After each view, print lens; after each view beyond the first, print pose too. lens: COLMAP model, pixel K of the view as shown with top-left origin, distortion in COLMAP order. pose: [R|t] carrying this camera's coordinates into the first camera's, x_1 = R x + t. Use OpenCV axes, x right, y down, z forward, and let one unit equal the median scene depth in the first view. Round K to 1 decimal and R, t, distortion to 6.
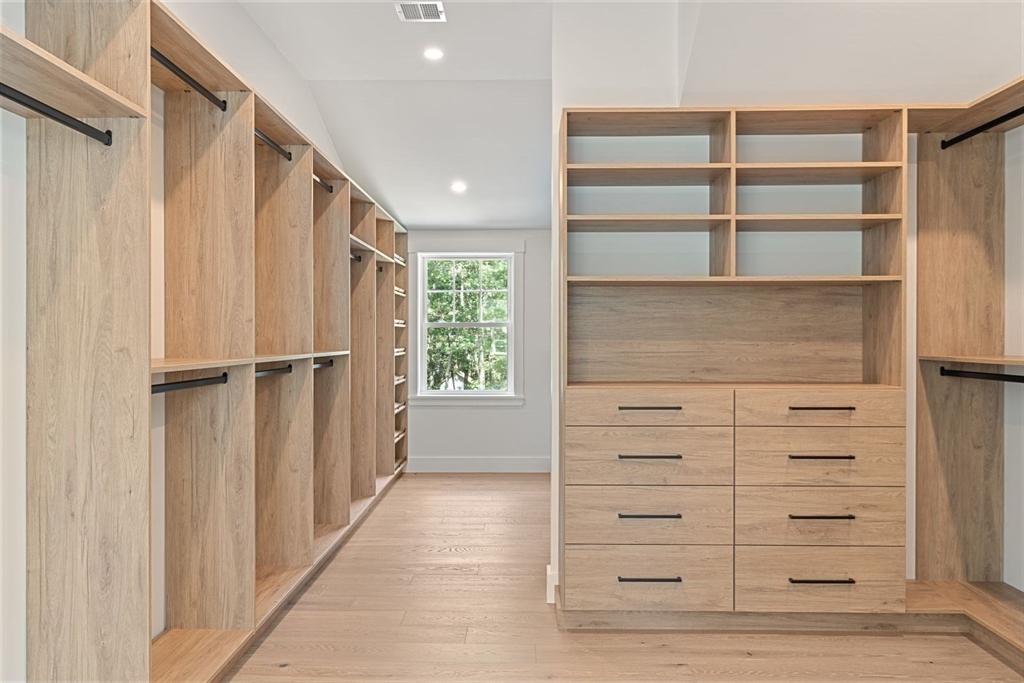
lens RADIAL K [[773.4, 0, 512.5], [0, 773.4, 342.3], [0, 0, 1]] dist [0.009977, 0.011132]
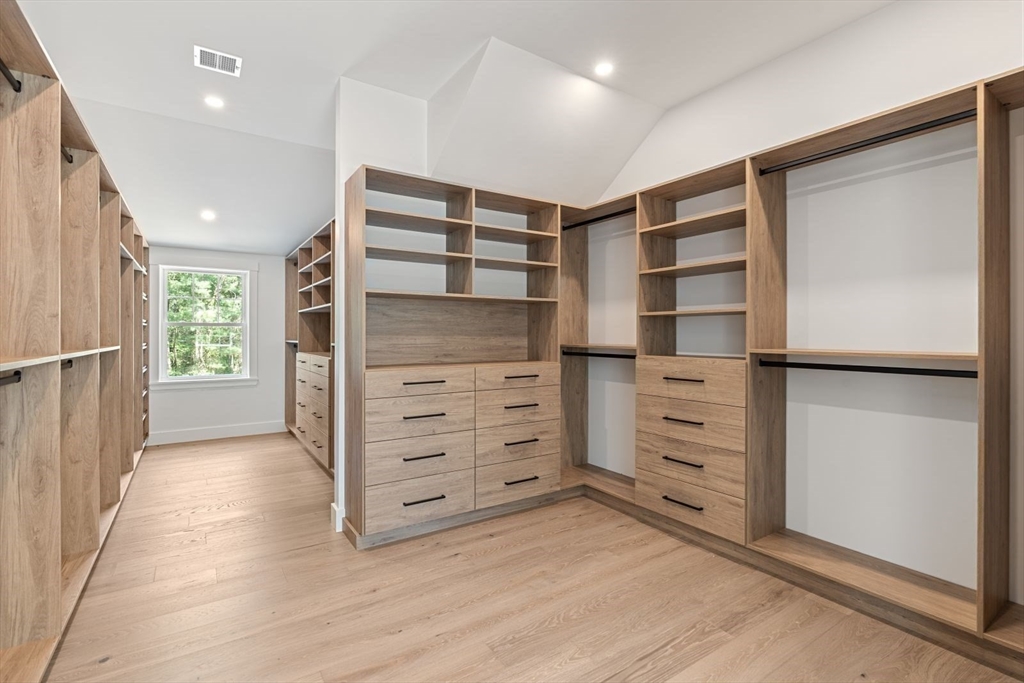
lens RADIAL K [[467.2, 0, 510.0], [0, 467.2, 335.8], [0, 0, 1]] dist [-0.001551, 0.001593]
pose [[0.827542, -0.001783, 0.561402, -0.169252], [0.003678, 0.999991, -0.002246, -0.000116], [-0.561392, 0.003923, 0.827540, 0.171504]]
